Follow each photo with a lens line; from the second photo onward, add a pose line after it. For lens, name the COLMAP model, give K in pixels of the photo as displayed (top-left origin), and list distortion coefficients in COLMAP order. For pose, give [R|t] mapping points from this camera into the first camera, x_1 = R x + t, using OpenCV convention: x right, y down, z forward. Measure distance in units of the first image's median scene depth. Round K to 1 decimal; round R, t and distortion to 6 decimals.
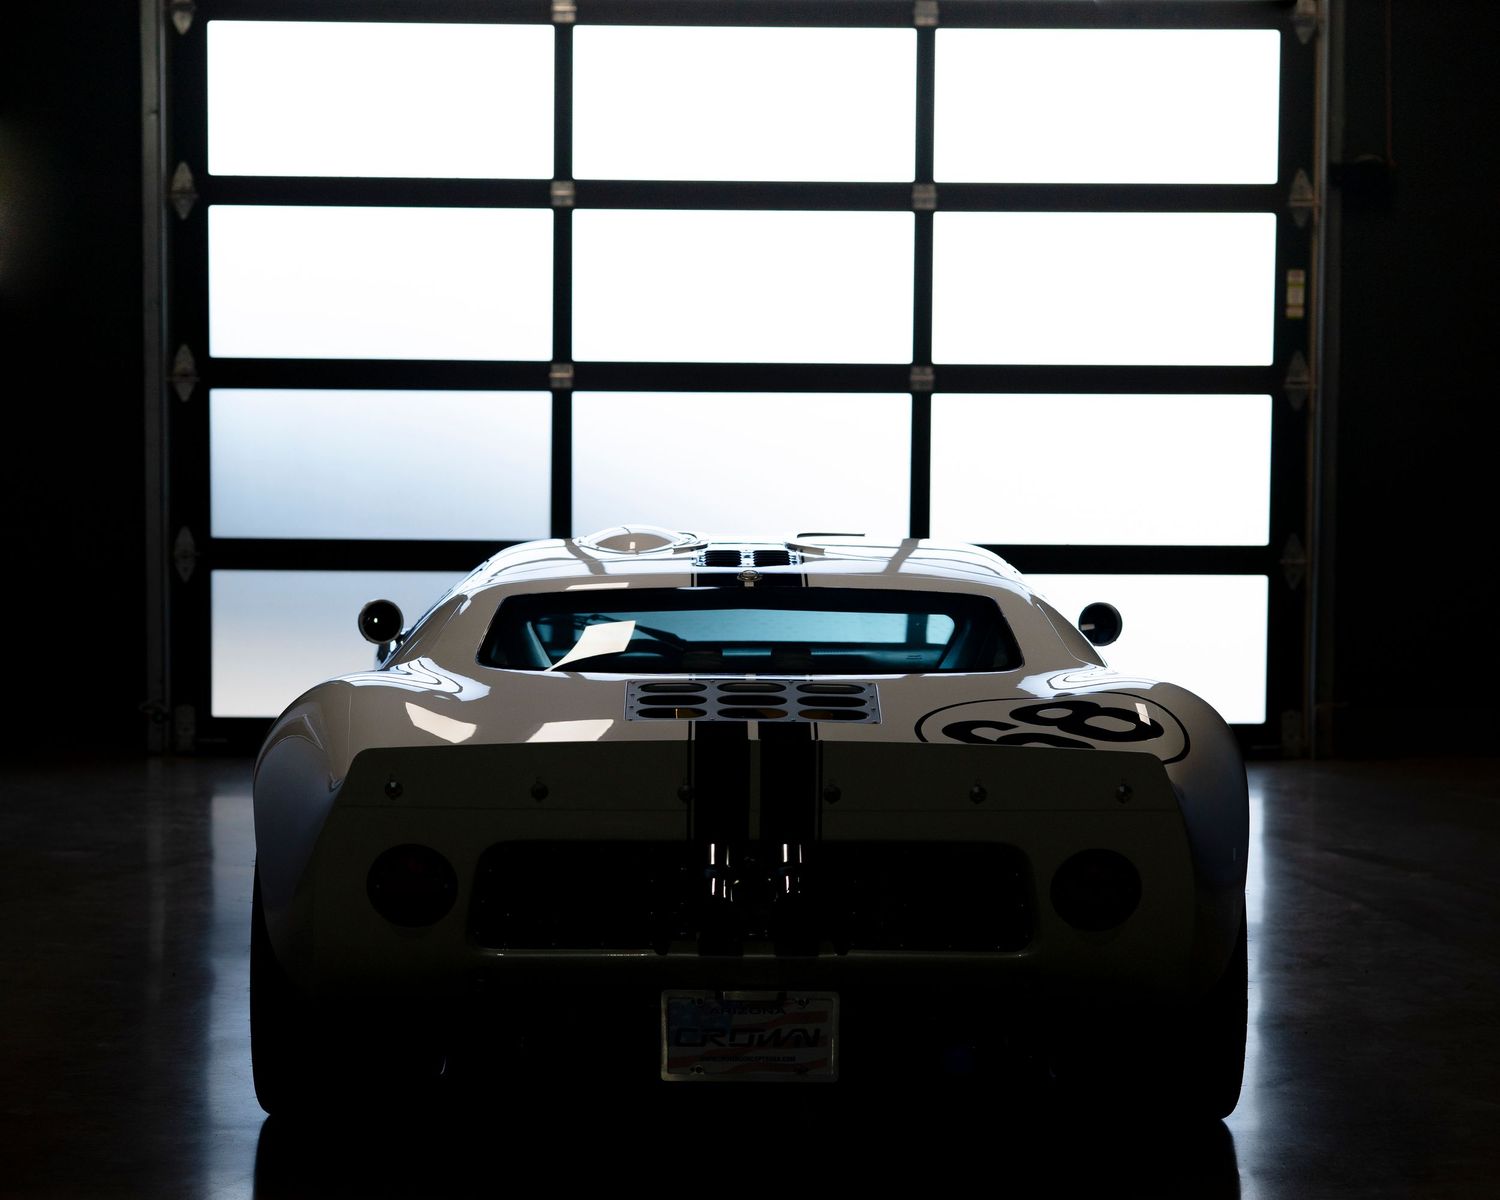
lens RADIAL K [[4045.6, 0, 750.0], [0, 4045.6, 600.0], [0, 0, 1]] dist [0.016164, -0.157597]
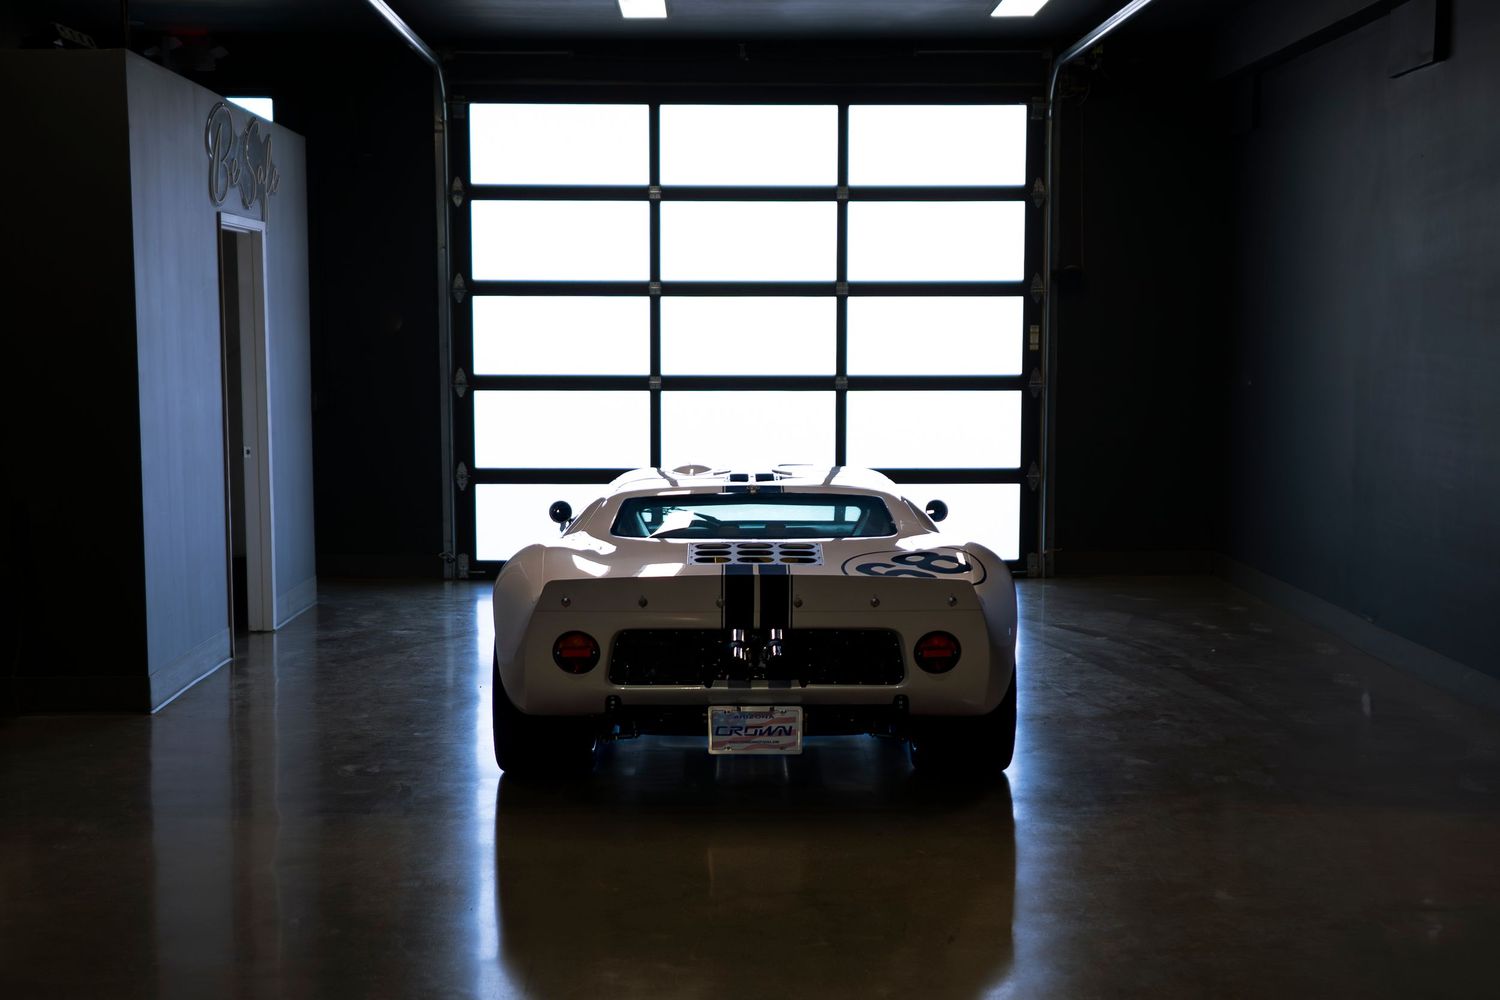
lens RADIAL K [[1464.3, 0, 748.5], [0, 1464.3, 530.9], [0, 0, 1]] dist [0.013878, 0.003552]
pose [[0.999978, -0.006665, -0.000539, -0.002127], [0.006681, 0.999230, 0.038656, -0.011993], [0.000281, -0.038658, 0.999252, 0.311543]]
